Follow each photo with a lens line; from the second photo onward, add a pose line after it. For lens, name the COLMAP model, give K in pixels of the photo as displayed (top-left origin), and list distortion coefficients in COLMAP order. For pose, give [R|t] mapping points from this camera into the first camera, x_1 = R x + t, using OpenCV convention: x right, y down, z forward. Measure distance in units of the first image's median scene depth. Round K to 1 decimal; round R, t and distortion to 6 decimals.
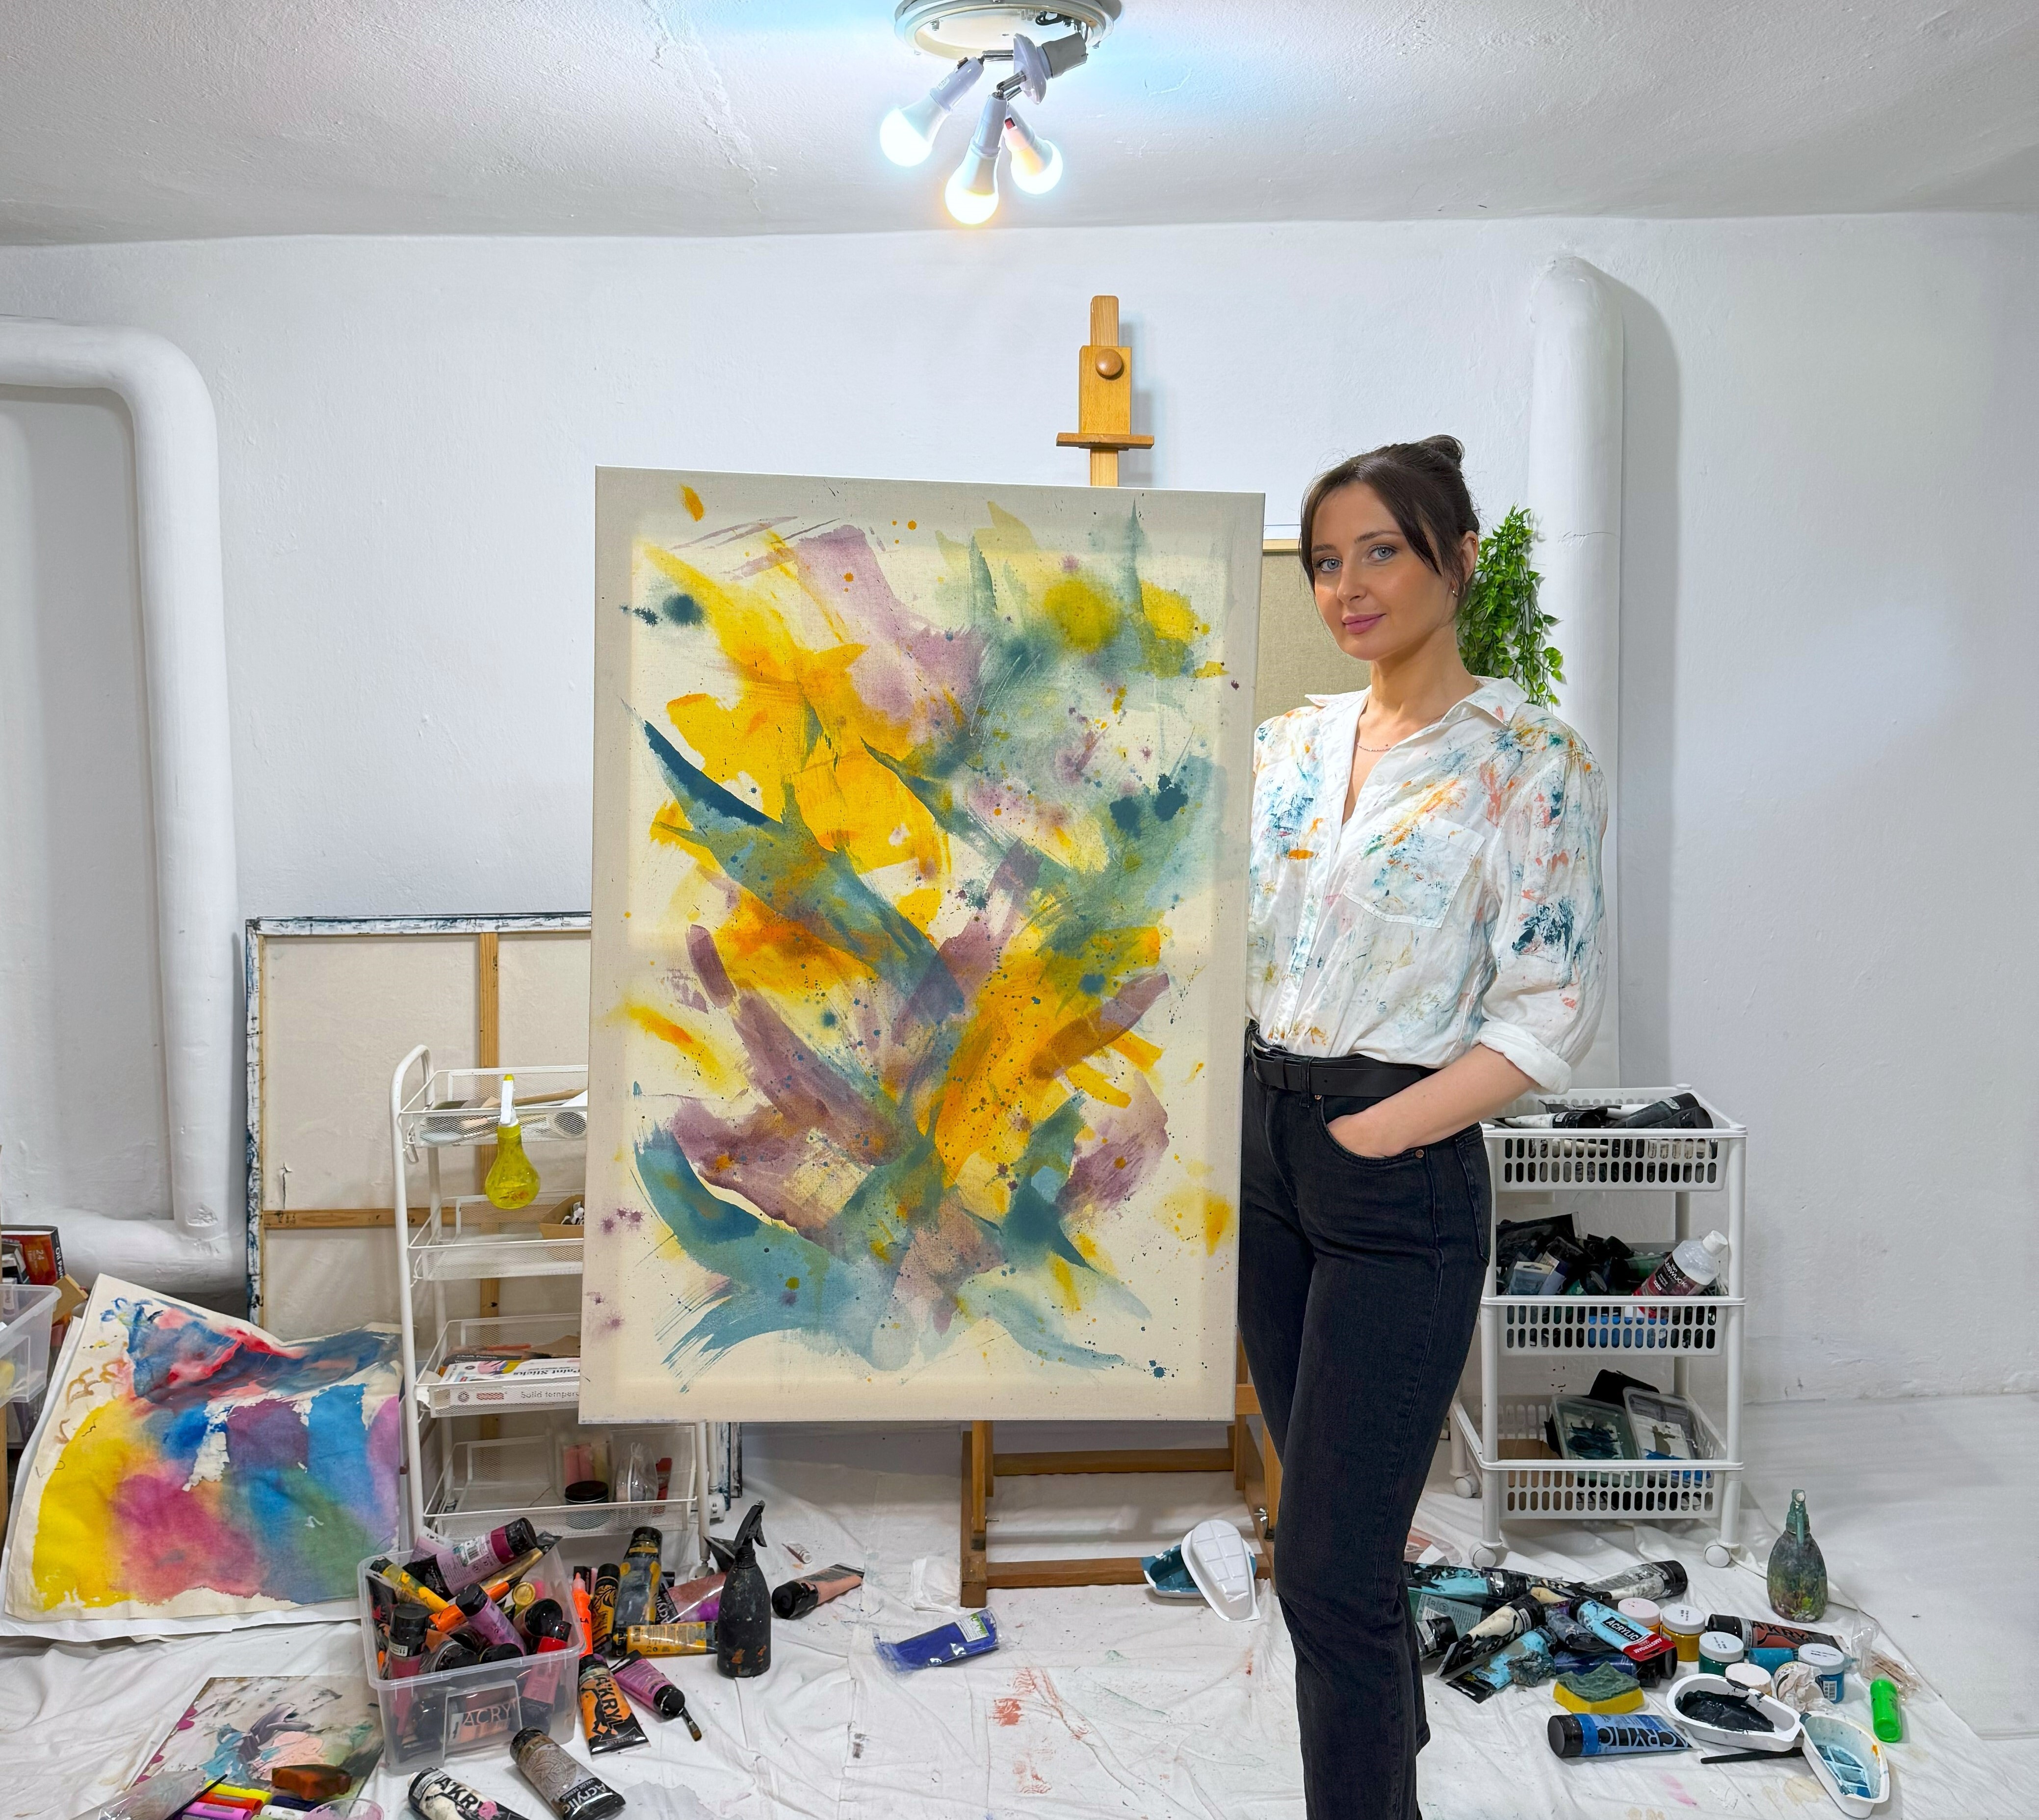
lens RADIAL K [[1936.0, 0, 973.3], [0, 1936.0, 858.3], [0, 0, 1]] dist [-0.000052, 0.000000]
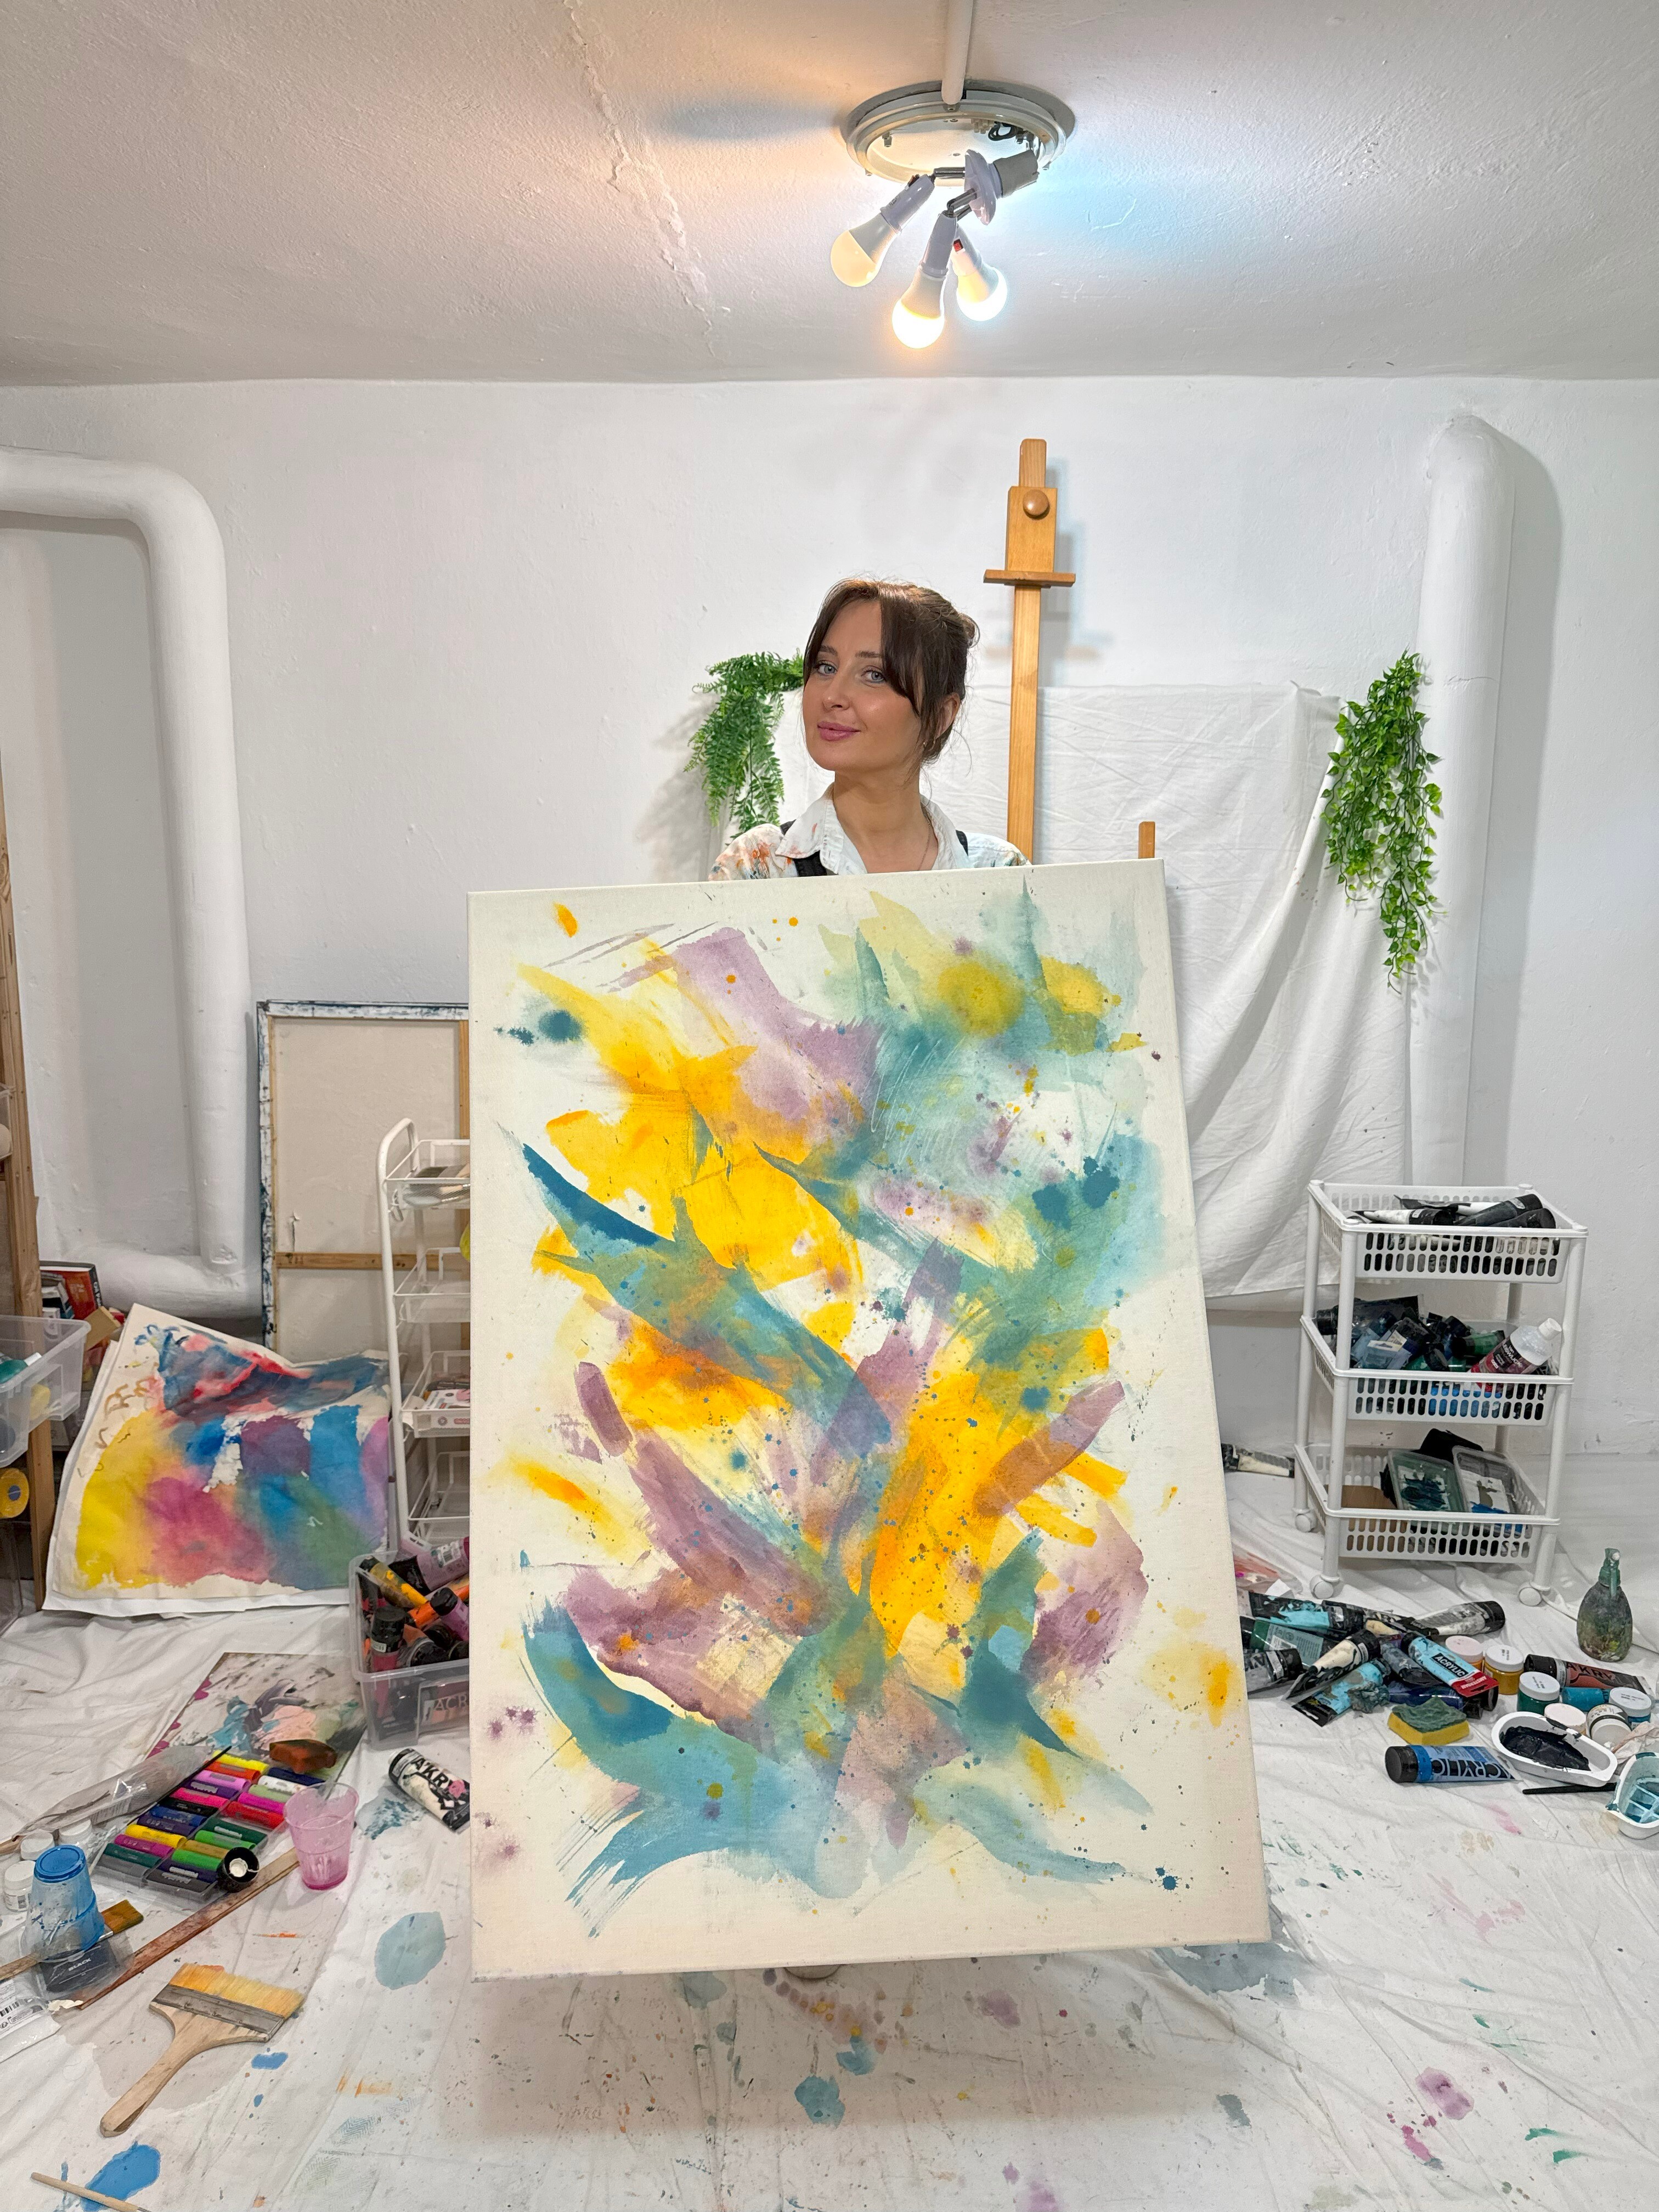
lens RADIAL K [[1525.5, 0, 826.6], [0, 1525.5, 1107.0], [0, 0, 1]] dist [0.009998, -0.020865]
pose [[0.998964, 0.028991, -0.035080, -0.006742], [-0.025155, 0.994127, 0.105254, -0.010962], [0.037925, -0.104263, 0.993826, 0.121064]]
